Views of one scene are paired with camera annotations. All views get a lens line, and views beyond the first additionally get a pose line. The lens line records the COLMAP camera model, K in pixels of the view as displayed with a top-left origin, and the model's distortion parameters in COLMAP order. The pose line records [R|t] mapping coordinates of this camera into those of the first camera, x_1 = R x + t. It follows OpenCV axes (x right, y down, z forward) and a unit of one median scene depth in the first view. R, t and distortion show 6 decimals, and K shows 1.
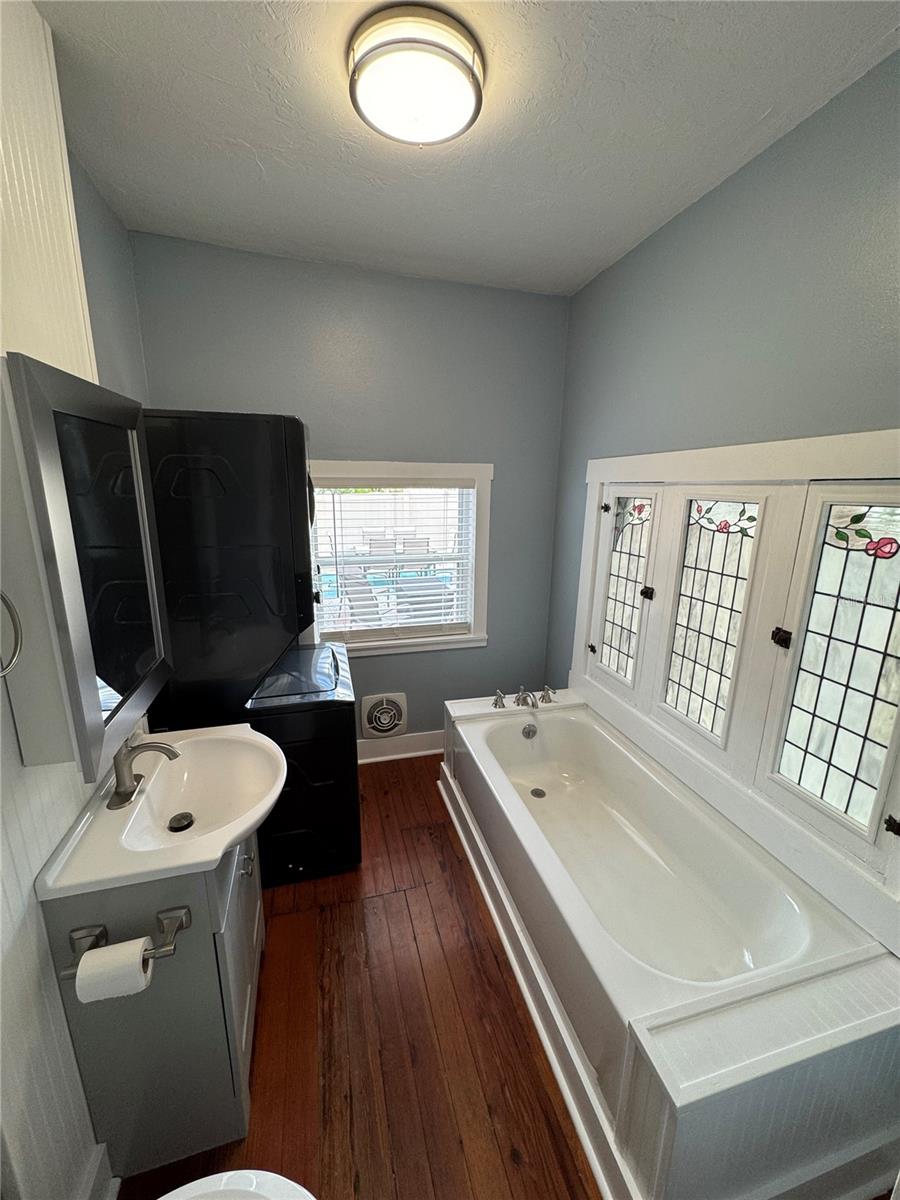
lens RADIAL K [[483.7, 0, 450.0], [0, 483.7, 600.0], [0, 0, 1]] dist [-0.000163, 0.000164]
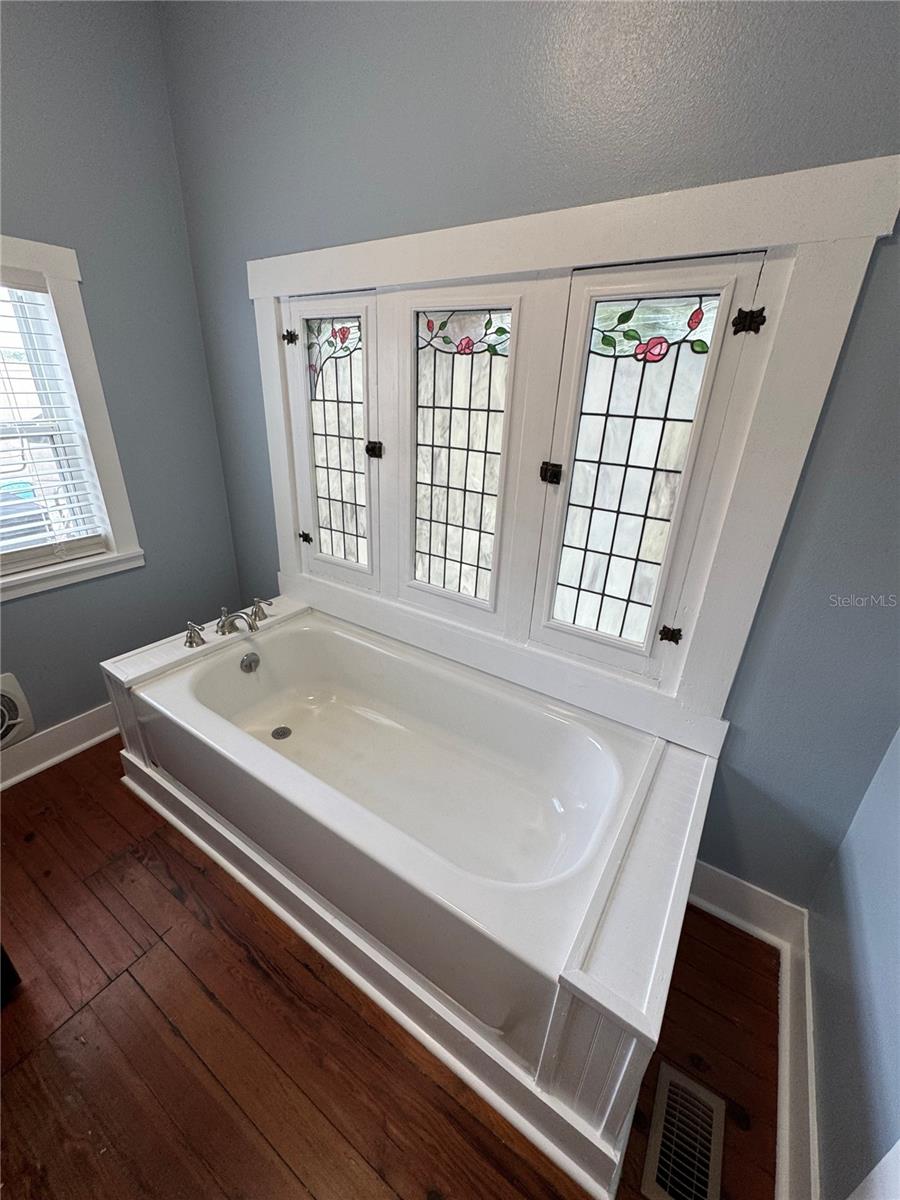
lens RADIAL K [[483.7, 0, 450.0], [0, 483.7, 600.0], [0, 0, 1]] dist [-0.000163, 0.000164]
pose [[0.750309, -0.252925, 0.610791, -0.044641], [0.126300, 0.961743, 0.243102, 0.049623], [-0.648911, -0.105258, 0.753549, 0.332262]]
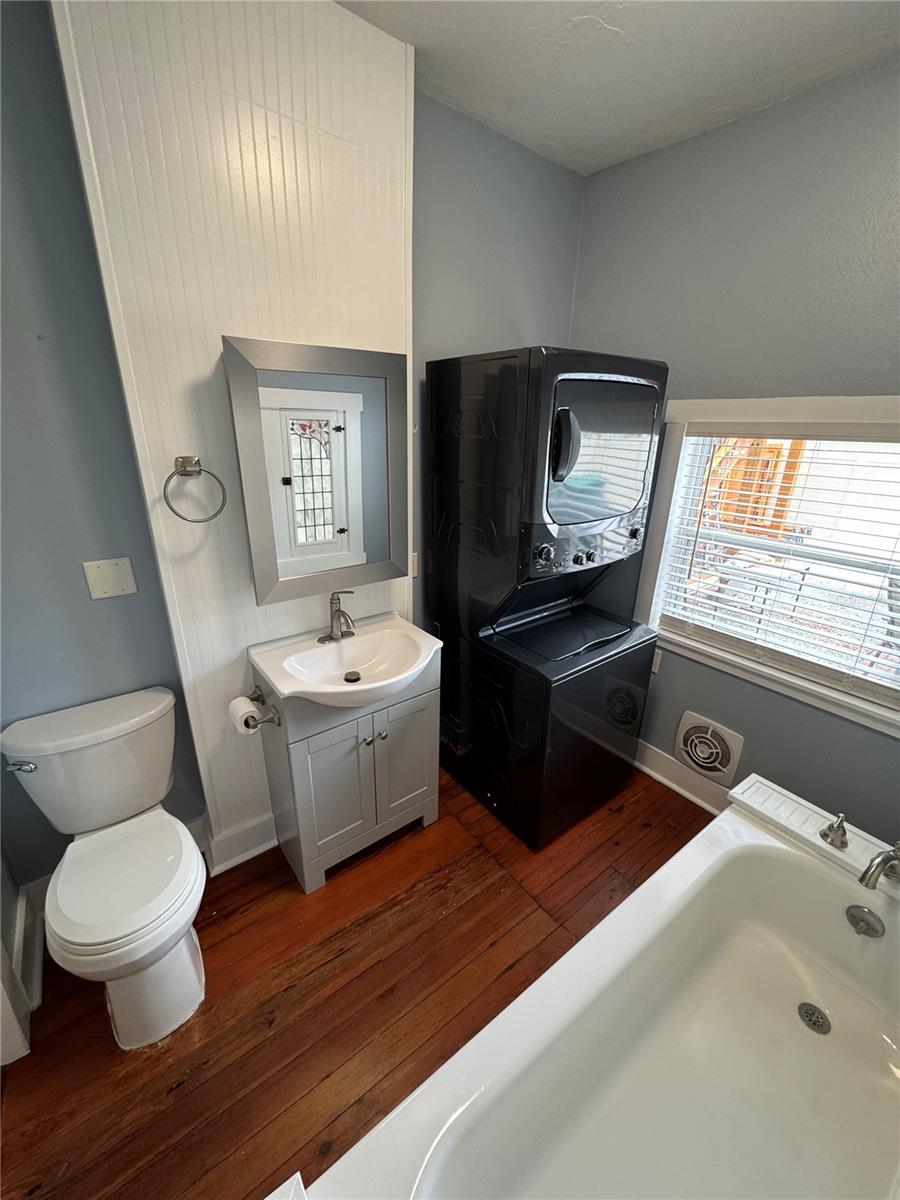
lens RADIAL K [[481.9, 0, 450.0], [0, 481.9, 600.0], [0, 0, 1]] dist [-0.000007, 0.000068]
pose [[0.365118, 0.316458, -0.875525, 0.454355], [-0.239421, 0.940738, 0.240184, -0.093993], [0.899648, 0.121924, 0.419247, 0.443713]]
